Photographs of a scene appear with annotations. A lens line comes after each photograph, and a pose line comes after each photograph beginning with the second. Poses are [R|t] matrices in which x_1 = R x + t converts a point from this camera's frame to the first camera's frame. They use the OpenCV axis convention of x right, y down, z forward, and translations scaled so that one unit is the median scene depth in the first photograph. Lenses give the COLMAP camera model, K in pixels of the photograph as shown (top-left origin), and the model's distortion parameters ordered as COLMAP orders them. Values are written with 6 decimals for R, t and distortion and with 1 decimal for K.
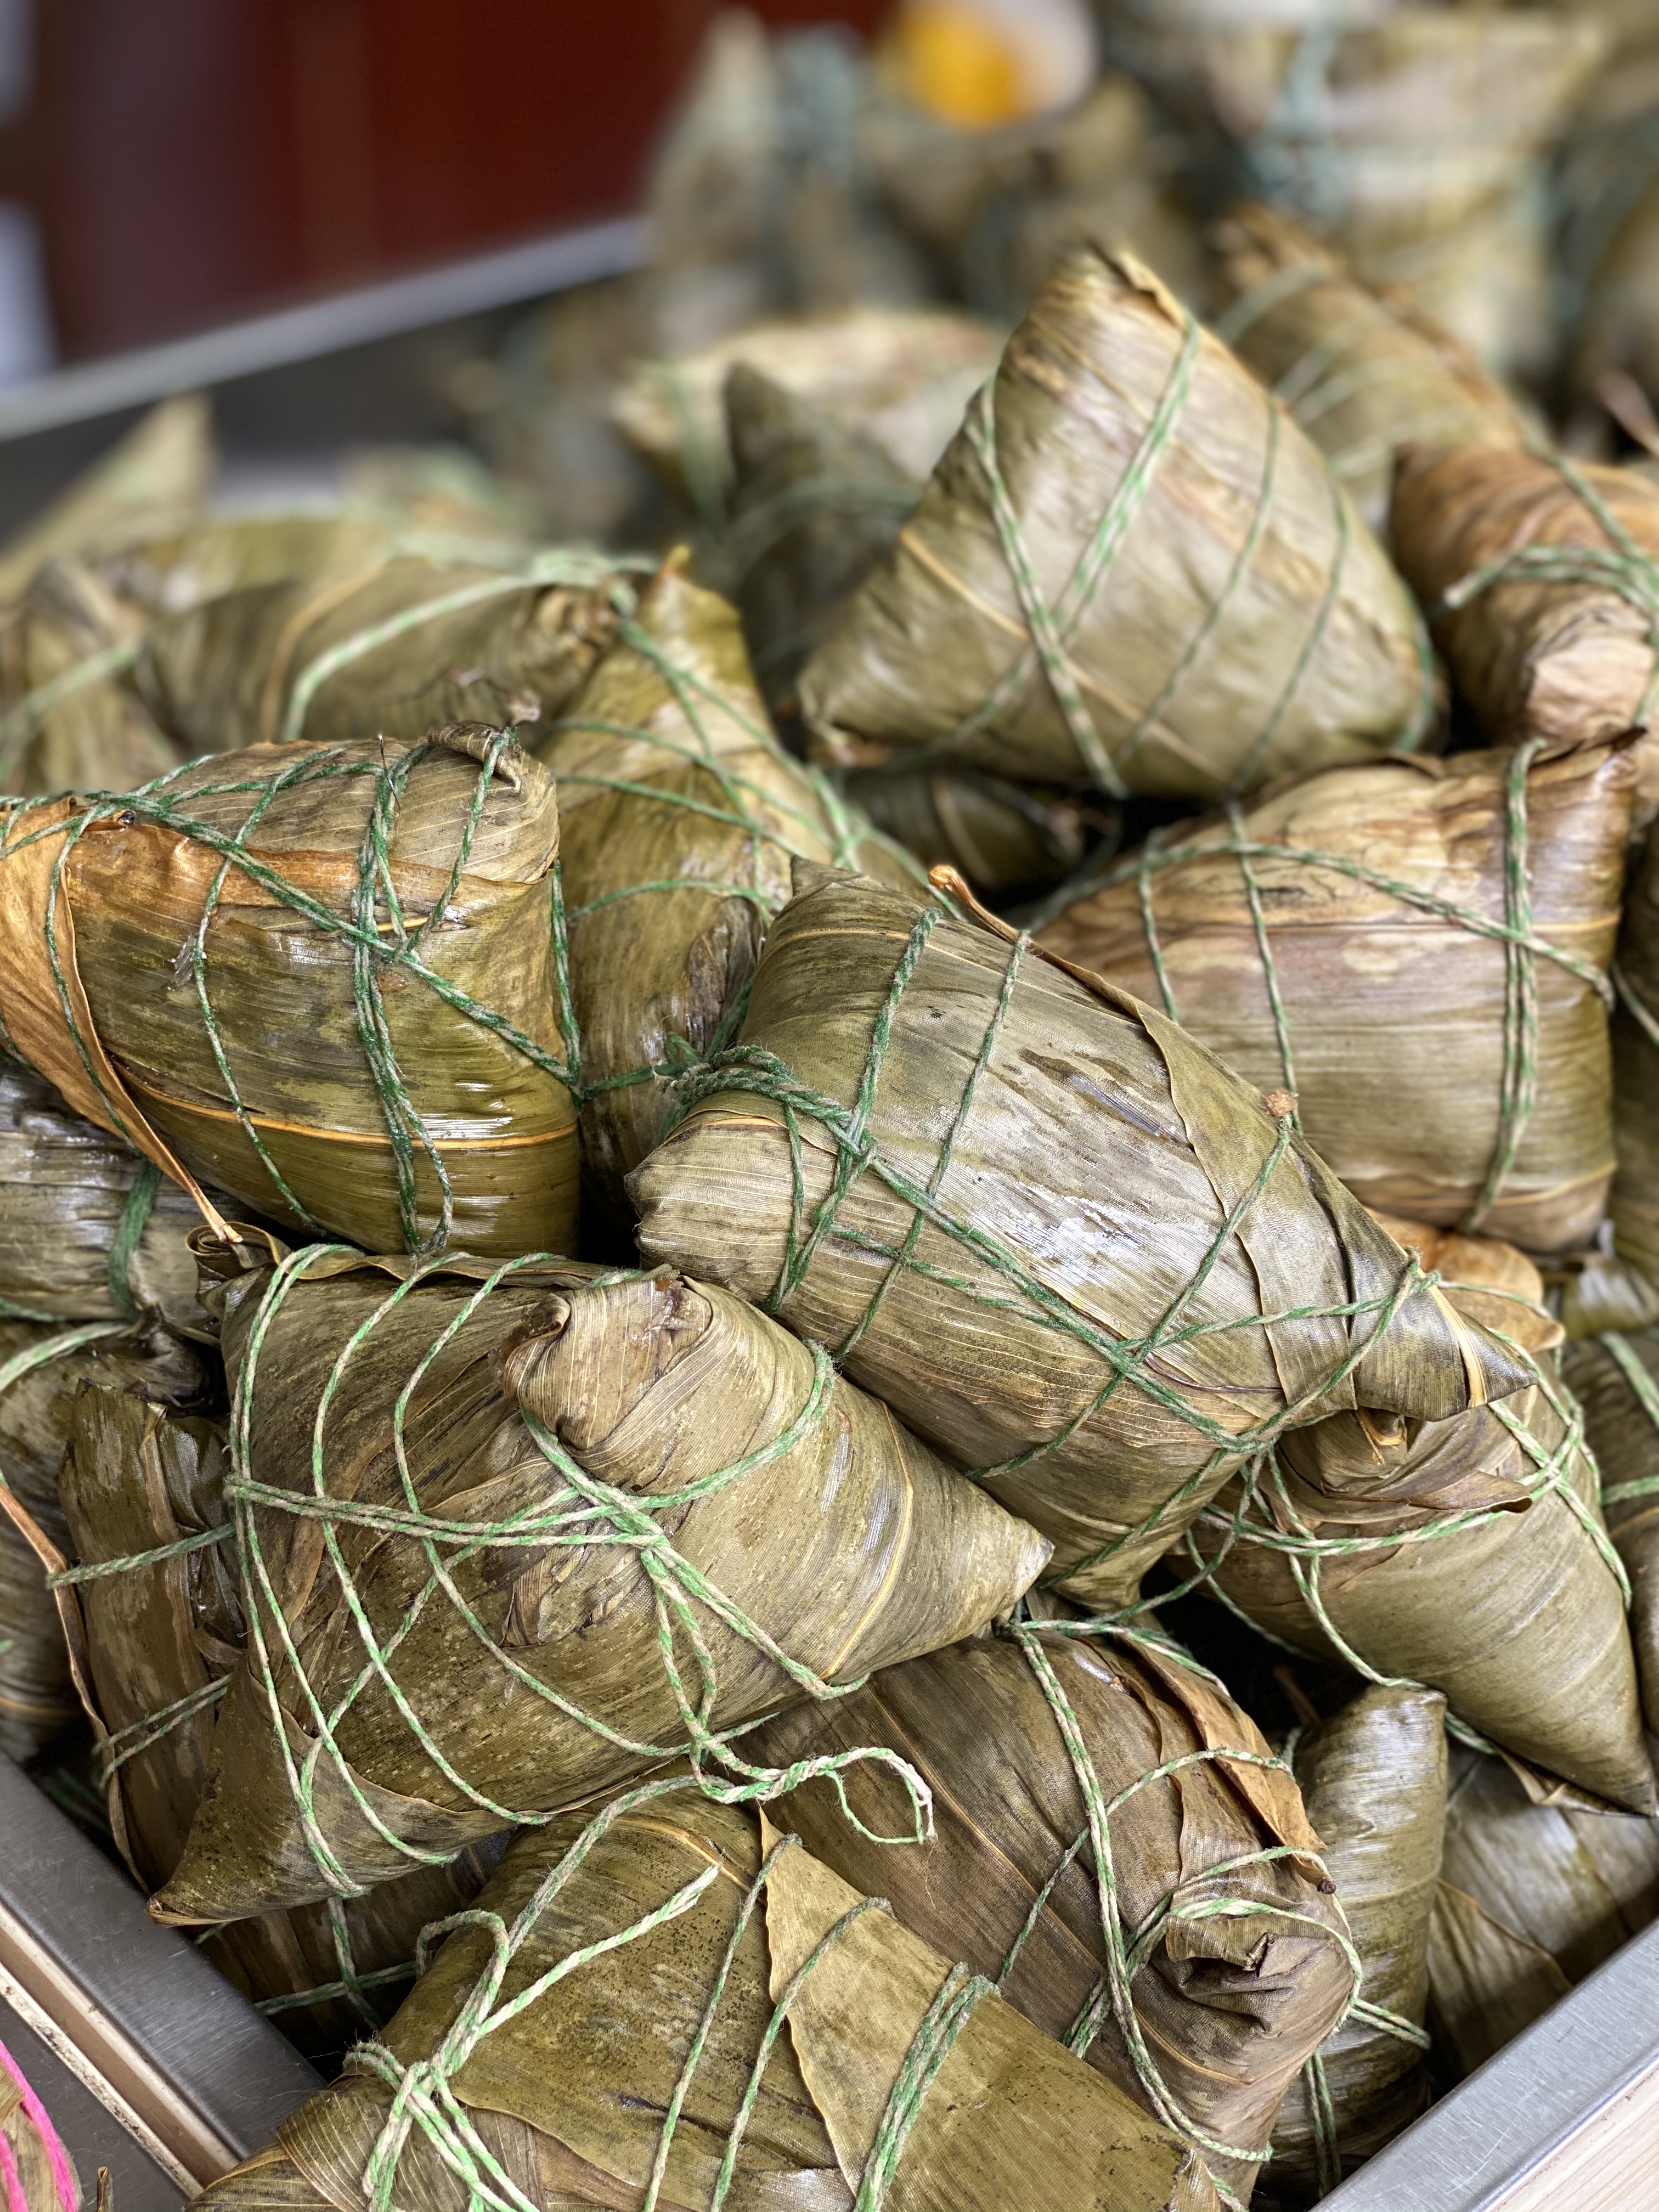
lens RADIAL K [[3371.6, 0, 828.6], [0, 3371.6, 1108.0], [0, 0, 1]] dist [0.027643, 0.000000]
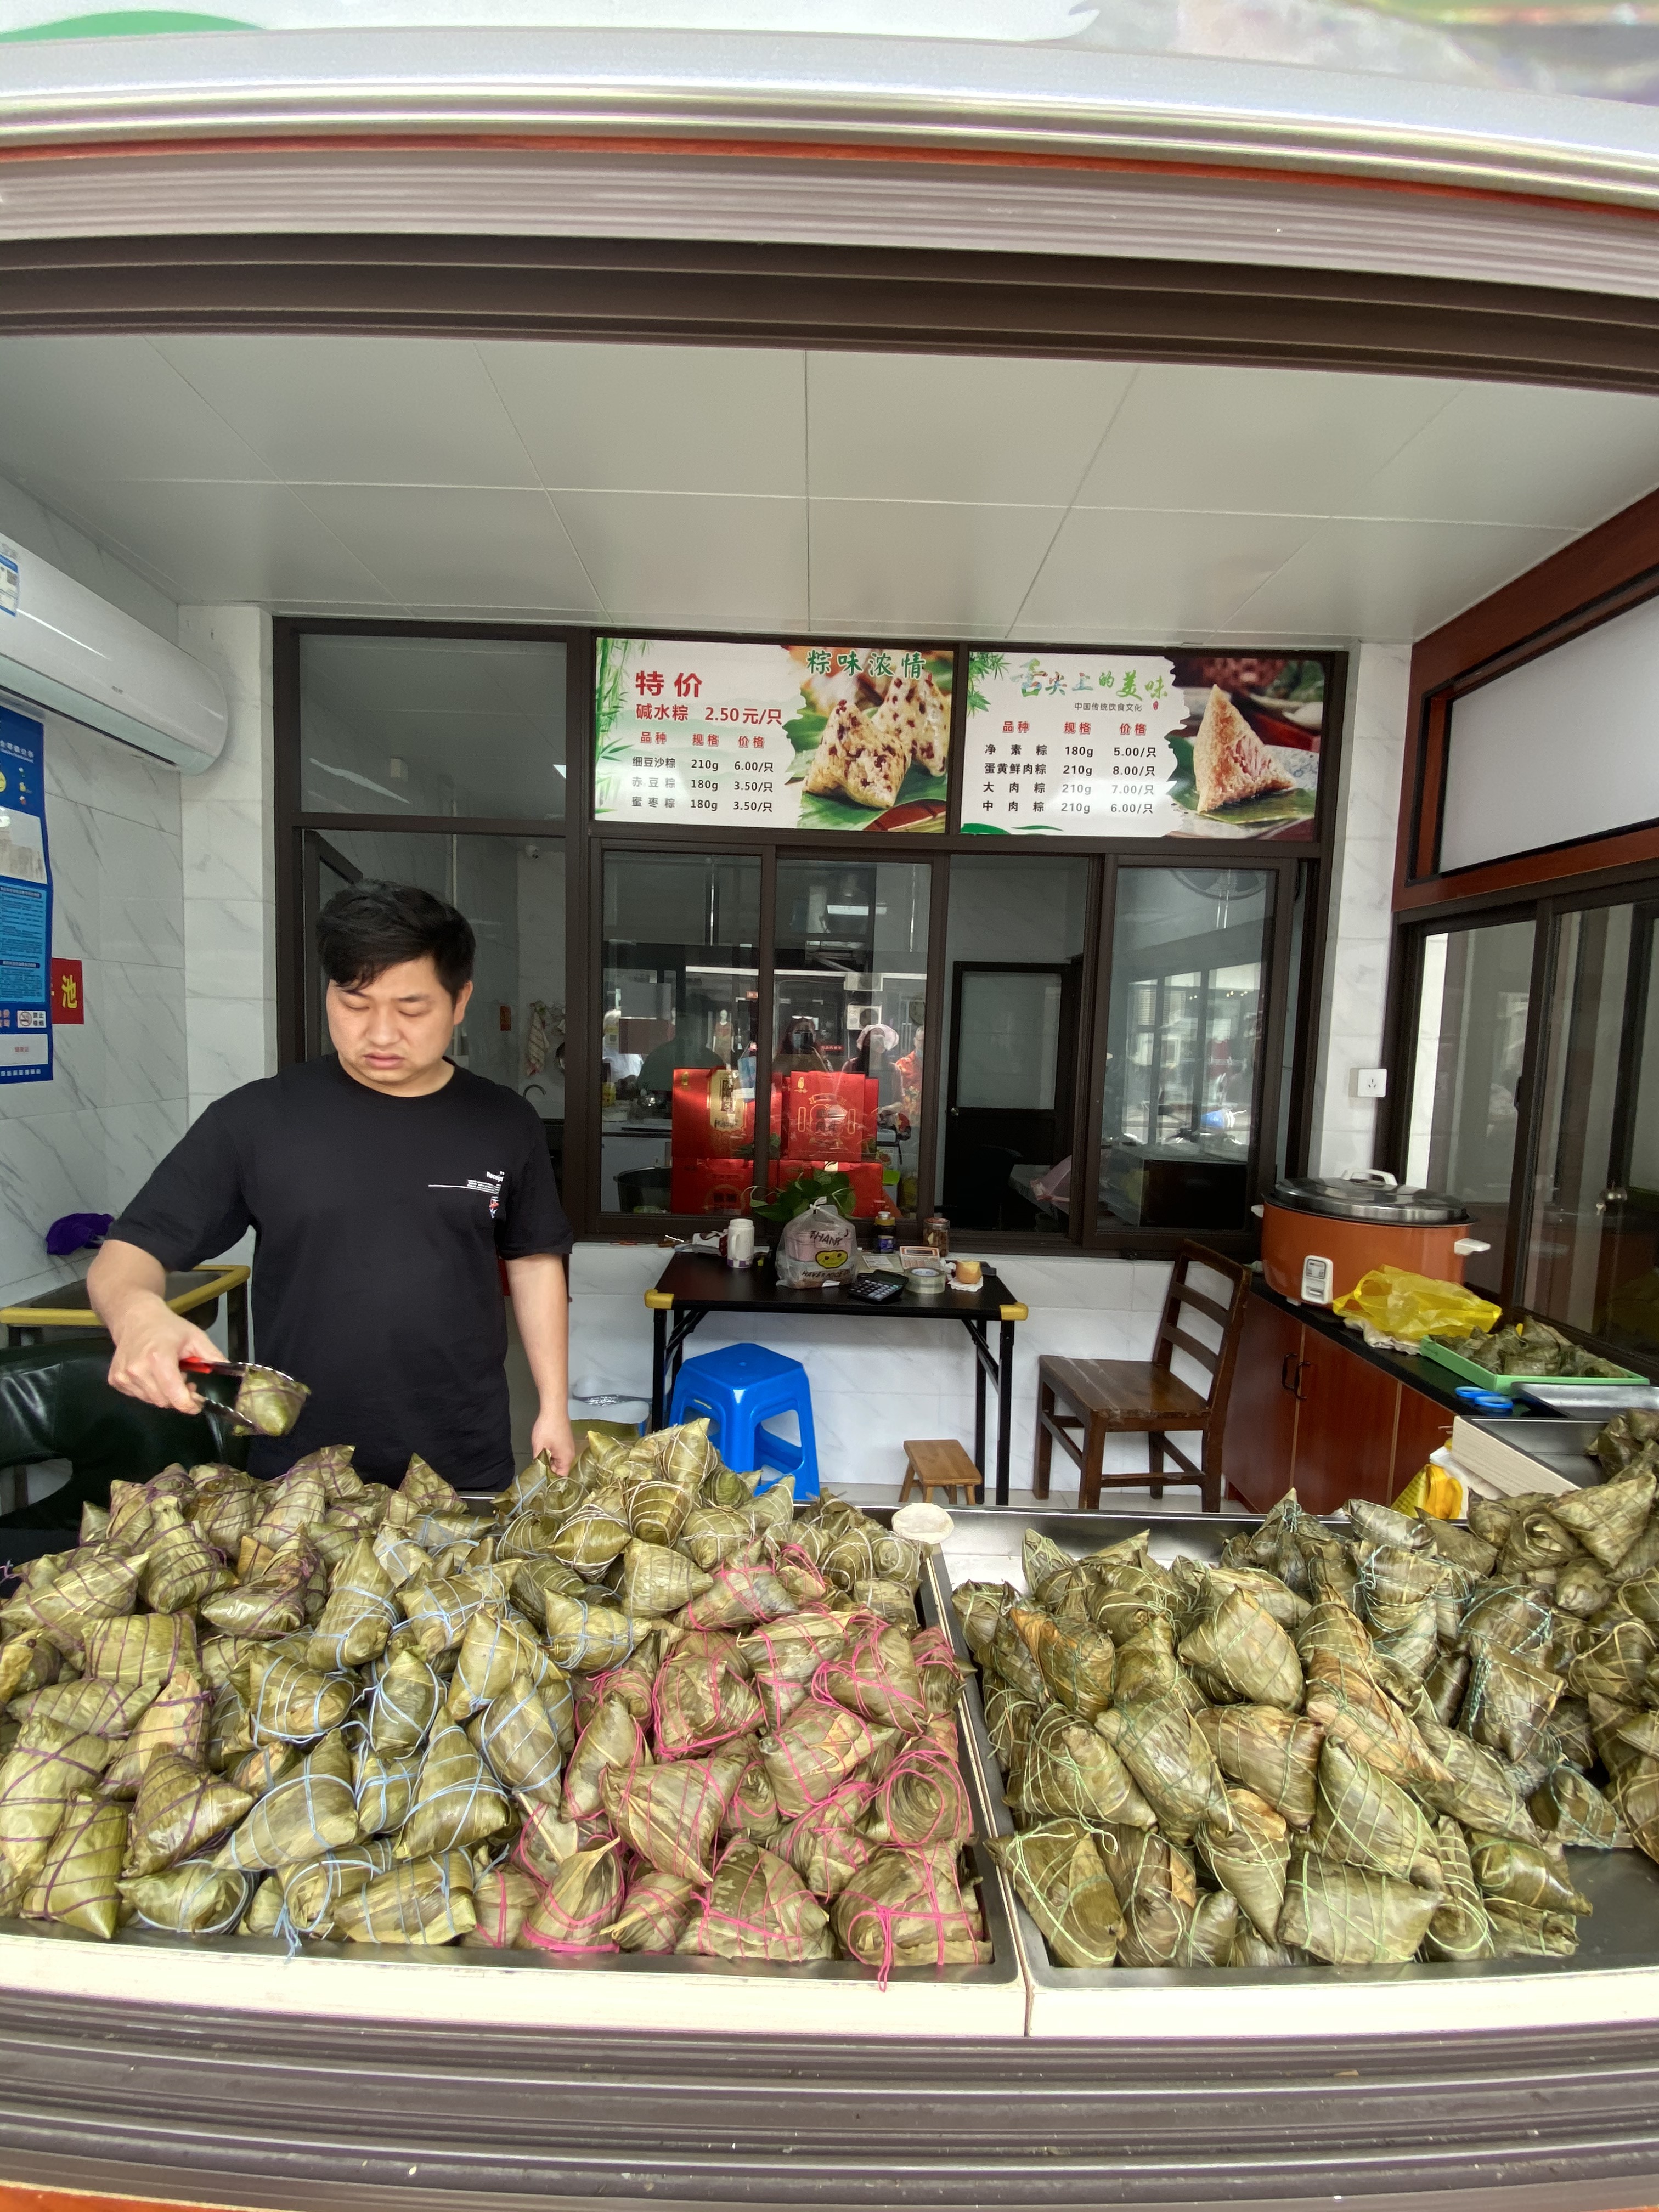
lens RADIAL K [[893.7, 0, 827.0], [0, 893.7, 1111.5], [0, 0, 1]] dist [-0.001697, -0.000122]
pose [[0.762733, 0.067928, -0.643136, 0.508981], [-0.383104, 0.848656, -0.364711, -0.123247], [0.521027, 0.524565, 0.673322, -0.947389]]
